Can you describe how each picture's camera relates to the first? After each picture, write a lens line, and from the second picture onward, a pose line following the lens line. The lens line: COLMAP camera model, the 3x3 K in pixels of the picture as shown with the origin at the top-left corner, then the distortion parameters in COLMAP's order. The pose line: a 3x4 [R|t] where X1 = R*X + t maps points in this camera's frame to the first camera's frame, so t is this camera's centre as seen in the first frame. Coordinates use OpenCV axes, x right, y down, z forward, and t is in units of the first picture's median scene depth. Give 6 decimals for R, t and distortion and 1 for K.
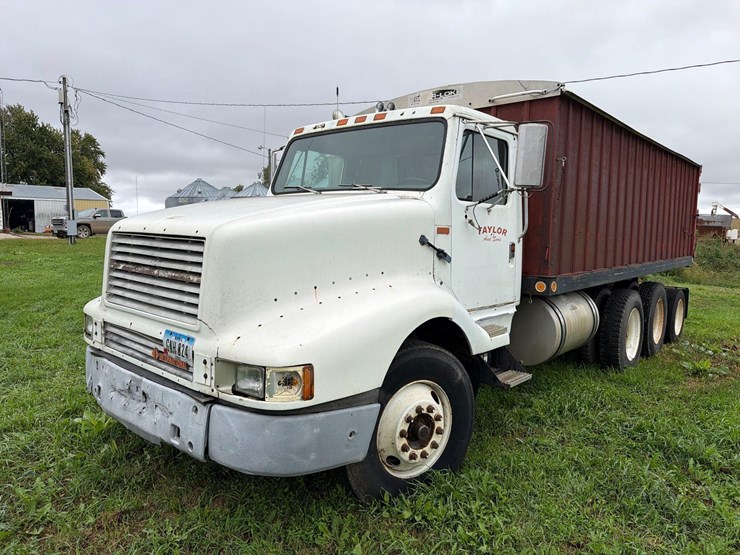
lens RADIAL K [[518.2, 0, 372.8], [0, 518.2, 276.5], [0, 0, 1]] dist [0.058189, -0.071250]
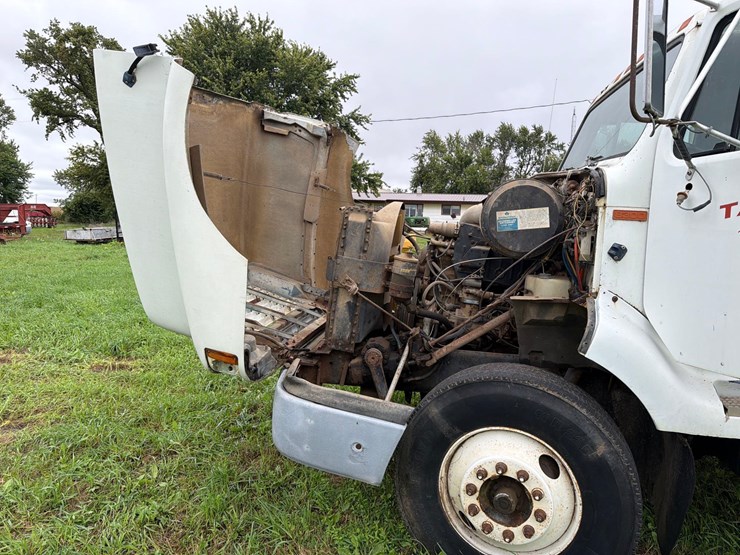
lens RADIAL K [[518.2, 0, 371.7], [0, 518.2, 271.3], [0, 0, 1]] dist [0.058189, -0.071250]
pose [[0.533510, 0.083907, -0.841622, 0.454682], [-0.109204, 0.993572, 0.029831, -0.006501], [0.838715, 0.075993, 0.539243, 0.365814]]
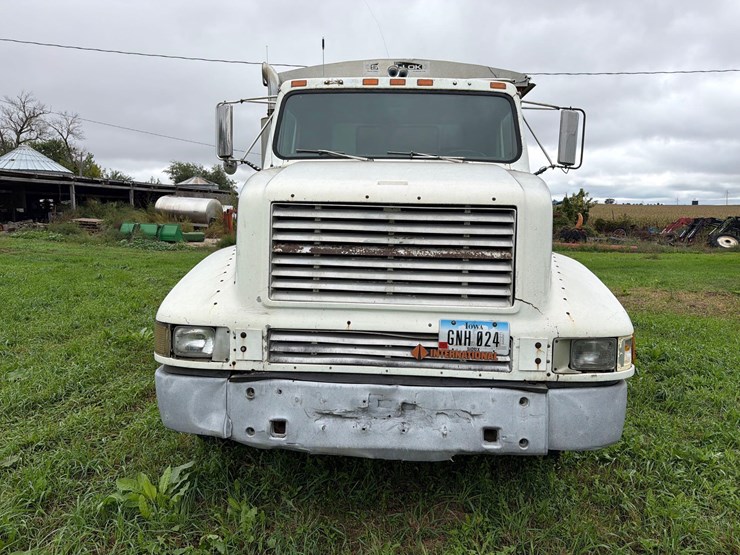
lens RADIAL K [[518.2, 0, 373.4], [0, 518.2, 272.6], [0, 0, 1]] dist [0.058189, -0.071250]
pose [[0.786004, -0.080450, 0.612964, -0.715713], [0.059210, 0.996735, 0.054894, -0.017106], [-0.615379, -0.006853, 0.788202, 0.312650]]
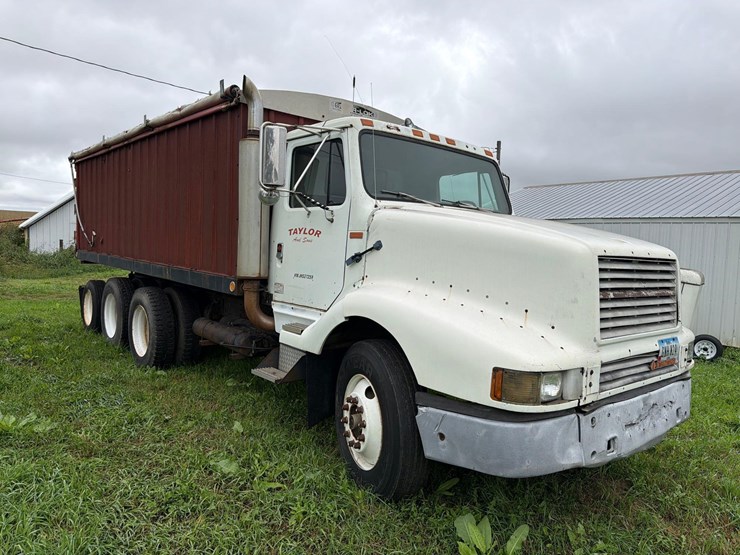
lens RADIAL K [[518.2, 0, 375.2], [0, 518.2, 284.9], [0, 0, 1]] dist [0.058189, -0.071250]
pose [[0.137928, -0.095988, 0.985780, -1.186915], [0.043638, 0.994915, 0.090771, -0.112530], [-0.989480, 0.030498, 0.141415, 1.069082]]
